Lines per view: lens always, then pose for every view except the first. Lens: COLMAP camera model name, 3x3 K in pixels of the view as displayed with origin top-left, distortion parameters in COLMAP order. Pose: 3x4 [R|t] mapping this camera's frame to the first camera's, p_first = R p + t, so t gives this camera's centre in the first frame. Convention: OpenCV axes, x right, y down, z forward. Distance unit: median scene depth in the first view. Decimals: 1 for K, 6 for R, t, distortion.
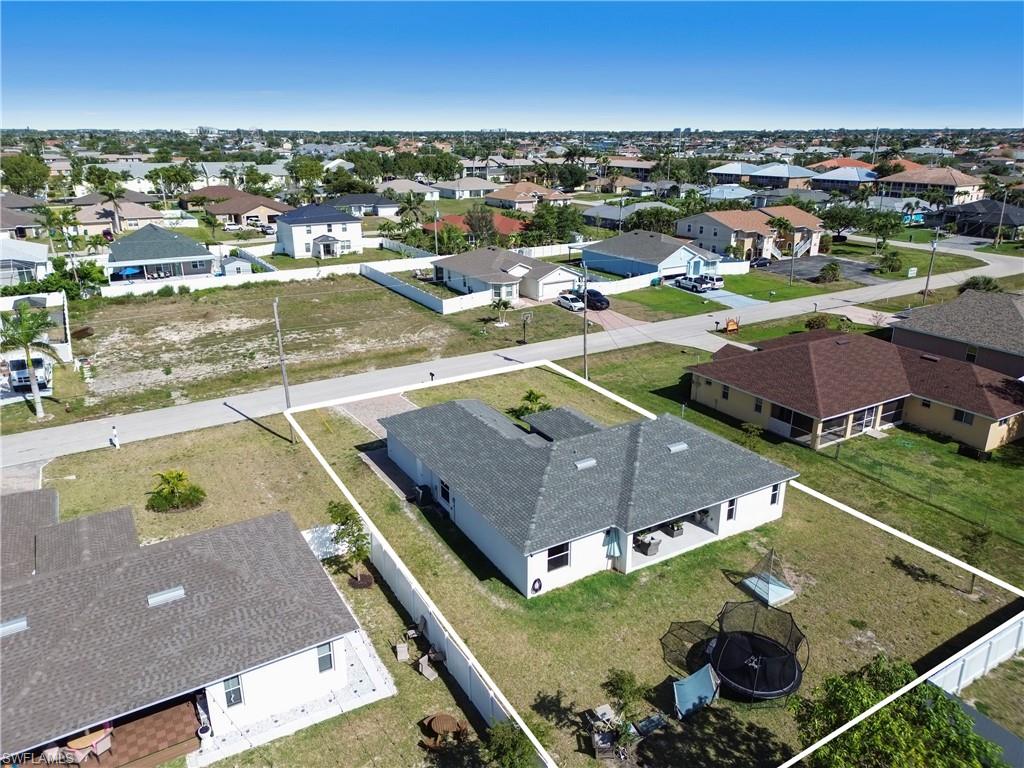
lens RADIAL K [[715.6, 0, 512.0], [0, 715.6, 384.0], [0, 0, 1]] dist [0.069297, -0.081639]
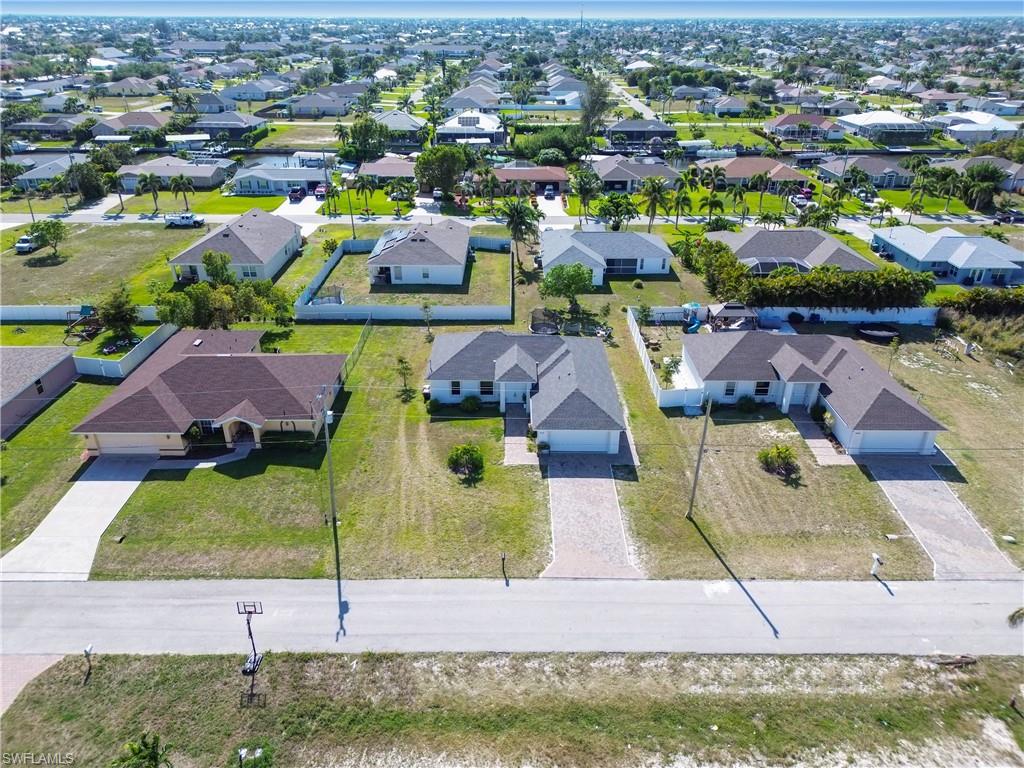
lens RADIAL K [[715.6, 0, 512.0], [0, 715.6, 384.0], [0, 0, 1]] dist [0.069297, -0.081639]
pose [[-0.856368, -0.236382, 0.459084, -0.529823], [0.168215, 0.712858, 0.680835, -0.818033], [-0.488199, 0.660270, -0.570706, 1.636844]]
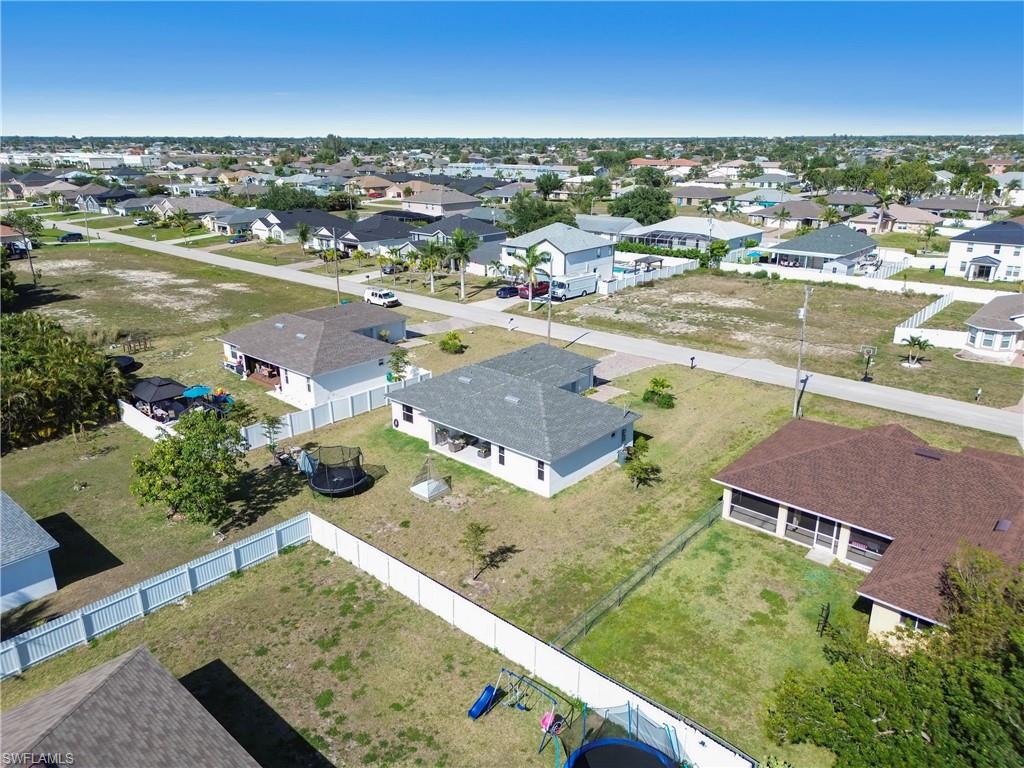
lens RADIAL K [[715.6, 0, 512.0], [0, 715.6, 384.0], [0, 0, 1]] dist [0.069297, -0.081639]
pose [[0.300904, 0.308453, -0.902393, 1.060281], [-0.314787, 0.925337, 0.211329, -0.158830], [0.900203, 0.220471, 0.375535, 0.403526]]
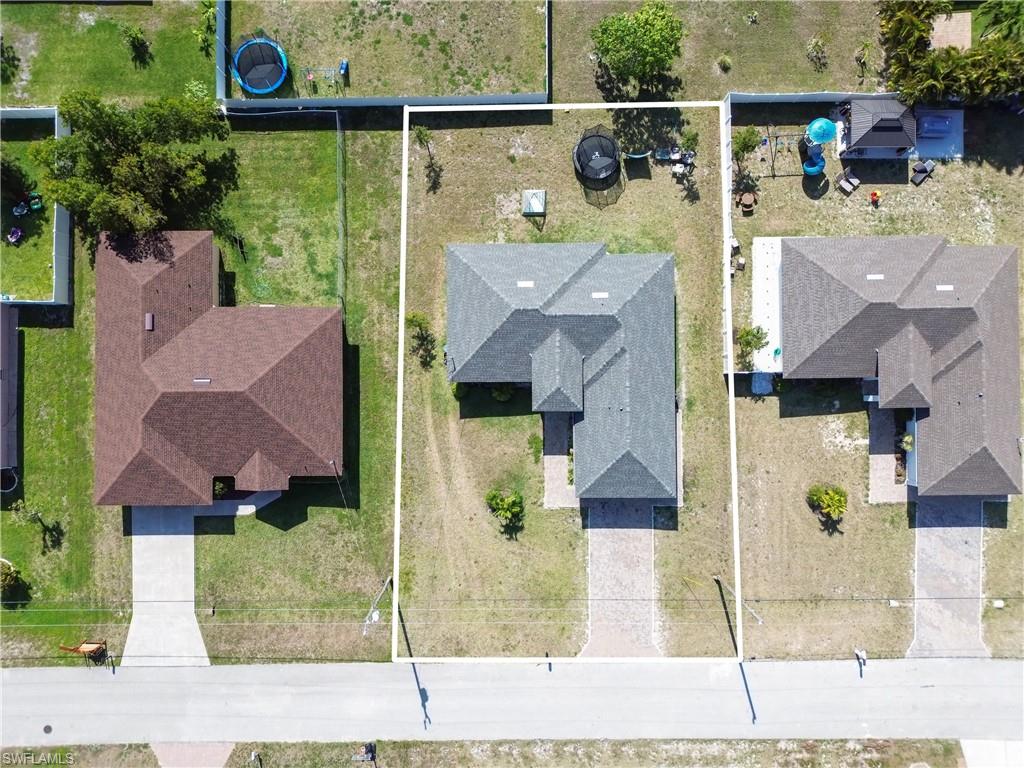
lens RADIAL K [[715.6, 0, 512.0], [0, 715.6, 384.0], [0, 0, 1]] dist [0.069297, -0.081639]
pose [[-0.860876, -0.508131, 0.026373, 0.092916], [0.186088, -0.266182, 0.945790, -0.978880], [-0.473565, 0.819115, 0.323707, 0.566238]]
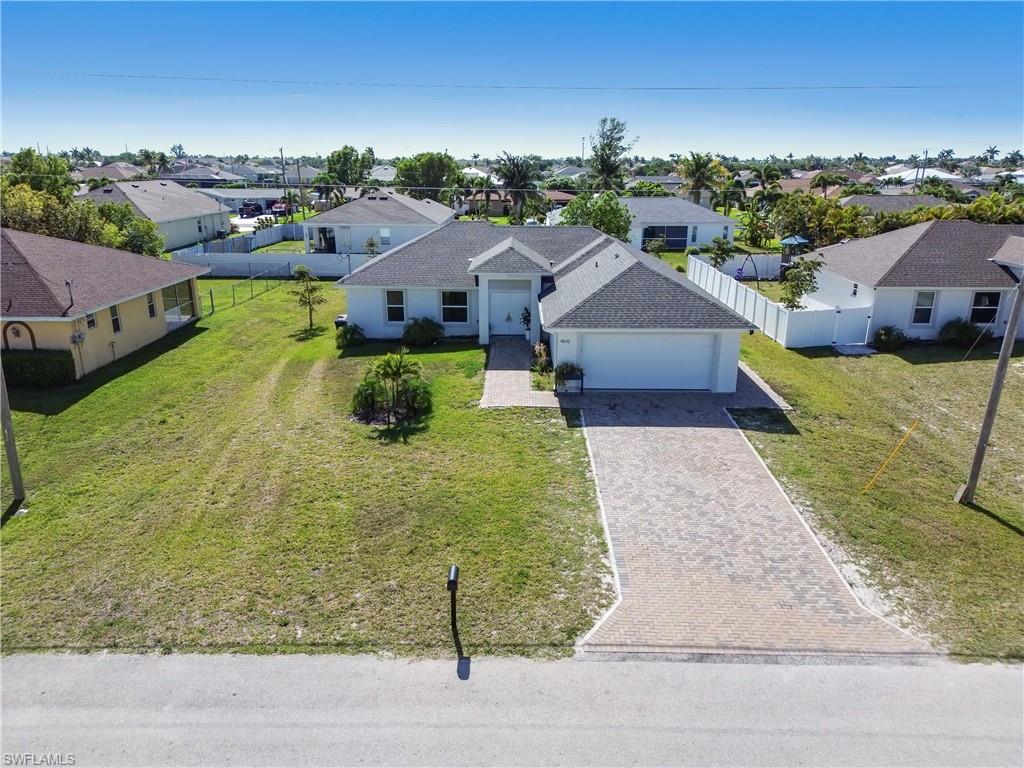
lens RADIAL K [[715.6, 0, 512.0], [0, 715.6, 384.0], [0, 0, 1]] dist [0.069297, -0.081639]
pose [[-0.852963, -0.156986, 0.497804, -0.288475], [0.169313, 0.818921, 0.548362, -0.228816], [-0.493747, 0.552018, -0.671930, 1.389764]]
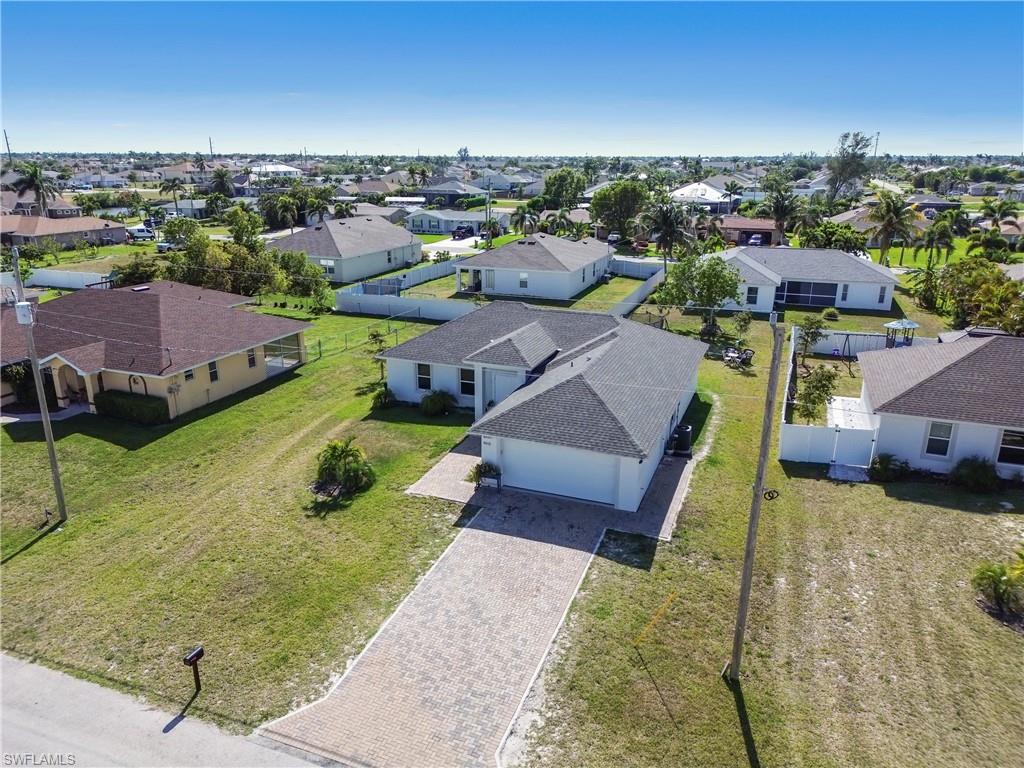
lens RADIAL K [[715.6, 0, 512.0], [0, 715.6, 384.0], [0, 0, 1]] dist [0.069297, -0.081639]
pose [[-0.613356, -0.238976, 0.752784, -0.504753], [0.259189, 0.839437, 0.477668, -0.281472], [-0.746066, 0.488094, -0.452934, 1.231663]]
